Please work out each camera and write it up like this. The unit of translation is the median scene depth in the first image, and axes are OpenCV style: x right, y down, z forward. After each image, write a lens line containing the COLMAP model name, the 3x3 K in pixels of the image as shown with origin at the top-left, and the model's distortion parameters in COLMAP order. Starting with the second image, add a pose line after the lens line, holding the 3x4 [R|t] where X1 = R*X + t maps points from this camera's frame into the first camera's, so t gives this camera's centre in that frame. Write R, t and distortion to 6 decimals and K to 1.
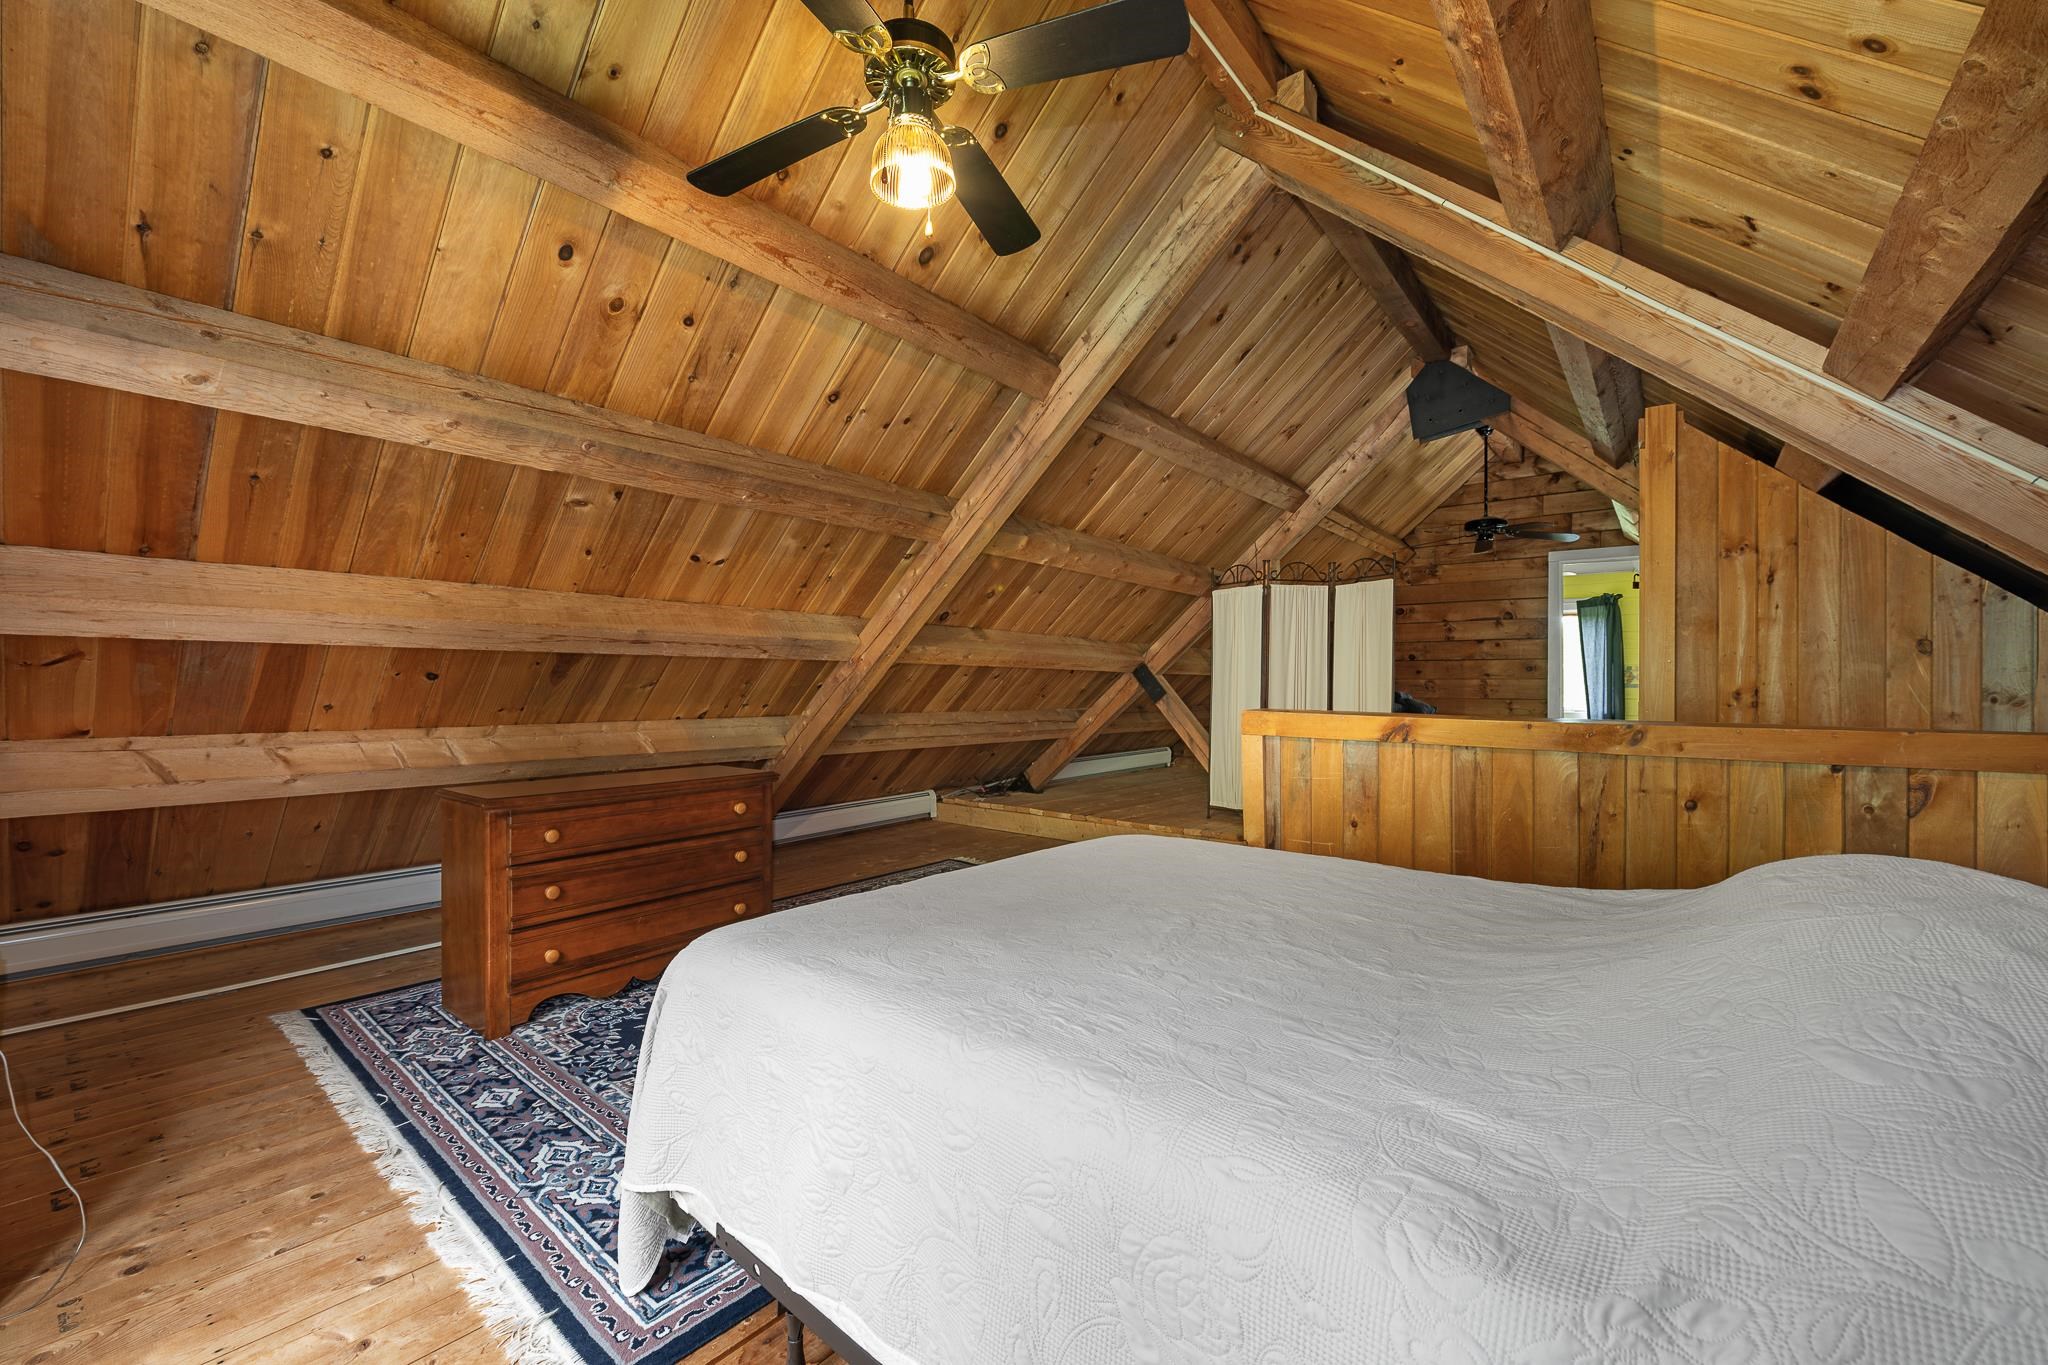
lens RADIAL K [[829.7, 0, 1022.6], [0, 829.7, 678.5], [0, 0, 1]] dist [-0.003915, -0.000057]
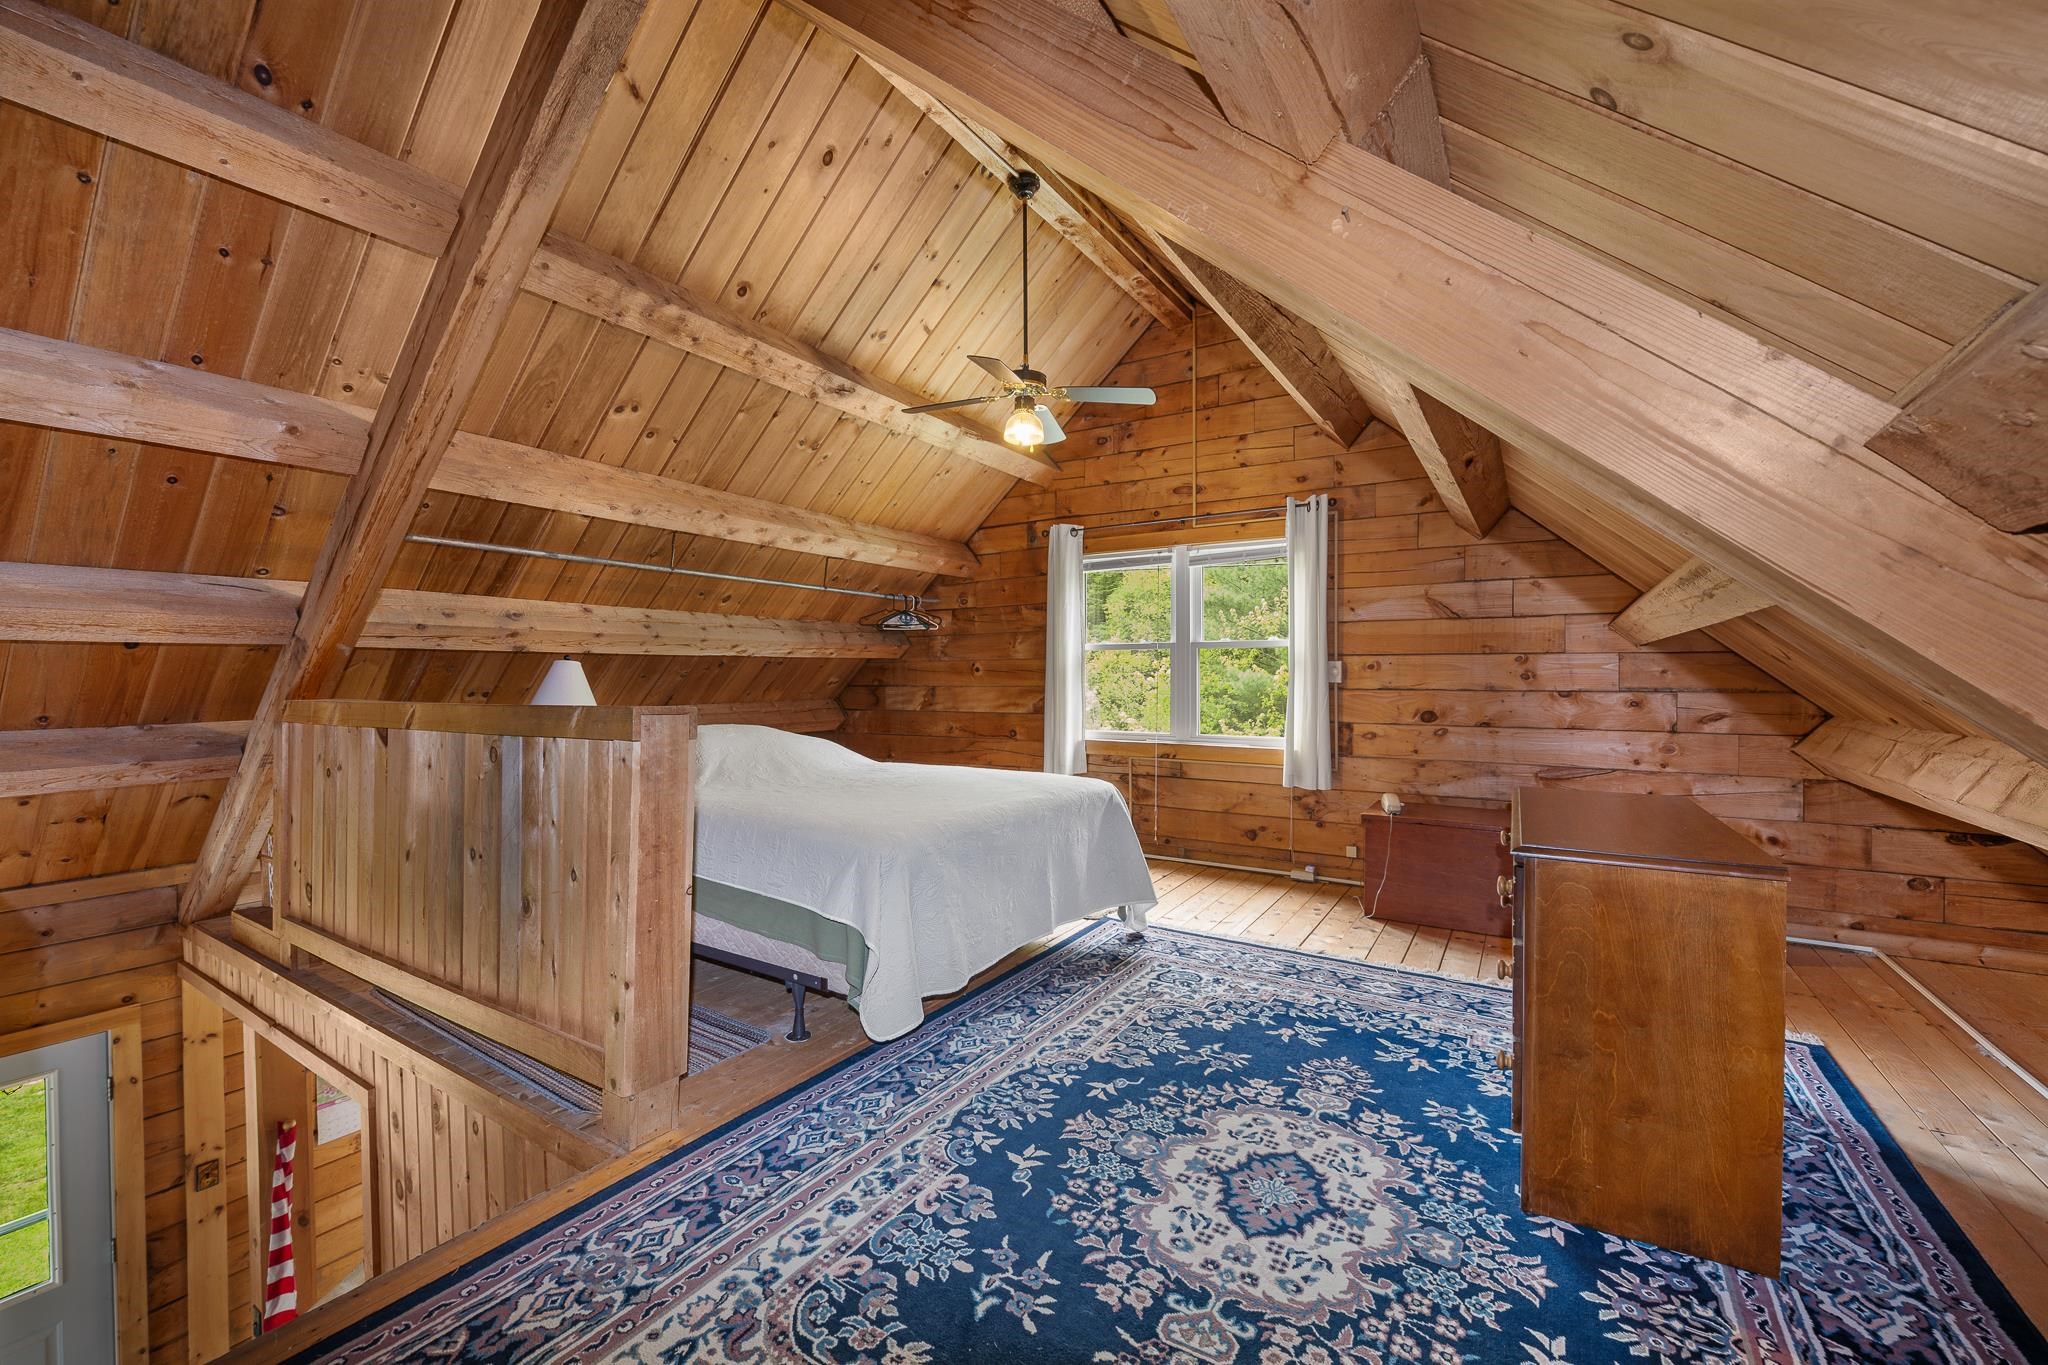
lens RADIAL K [[829.7, 0, 1022.6], [0, 829.7, 678.5], [0, 0, 1]] dist [-0.003915, -0.000057]
pose [[-0.992393, -0.001112, -0.123105, 0.079021], [-0.001245, 0.999999, 0.001001, 0.015853], [0.123103, 0.001147, -0.992393, 1.973912]]
